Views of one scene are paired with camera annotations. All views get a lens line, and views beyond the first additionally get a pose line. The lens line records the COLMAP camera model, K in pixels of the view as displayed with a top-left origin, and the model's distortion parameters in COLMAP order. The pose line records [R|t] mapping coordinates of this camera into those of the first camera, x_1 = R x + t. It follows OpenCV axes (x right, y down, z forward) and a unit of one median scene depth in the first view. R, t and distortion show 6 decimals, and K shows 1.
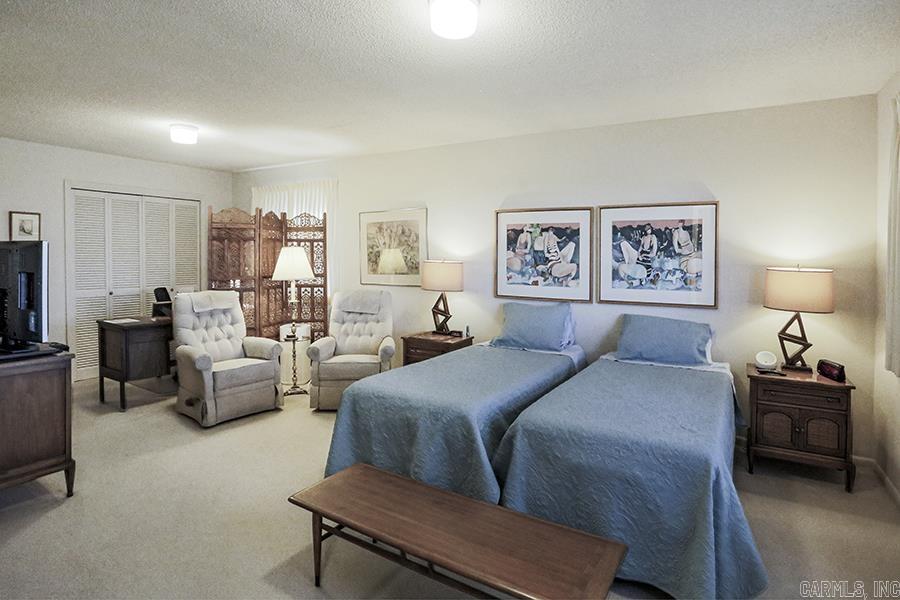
lens RADIAL K [[460.0, 0, 433.9], [0, 460.0, 270.8], [0, 0, 1]] dist [-0.050907, 0.000676]
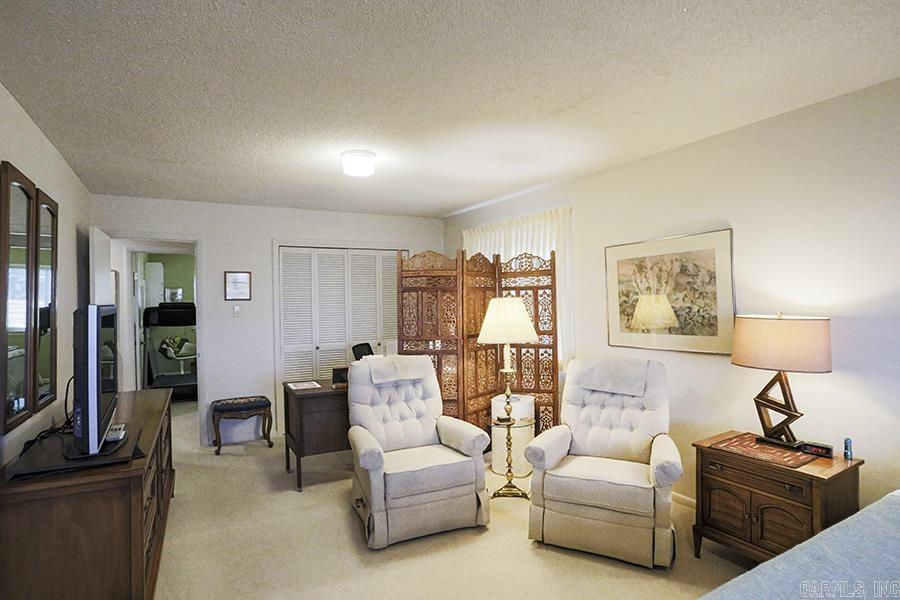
lens RADIAL K [[446.3, 0, 314.4], [0, 446.3, 301.8], [0, 0, 1]] dist [-0.029640, 0.001094]
pose [[0.744570, -0.018196, -0.667297, -0.053406], [-0.007272, 0.999348, -0.035365, -0.015794], [0.667505, 0.031184, 0.743952, 0.230131]]
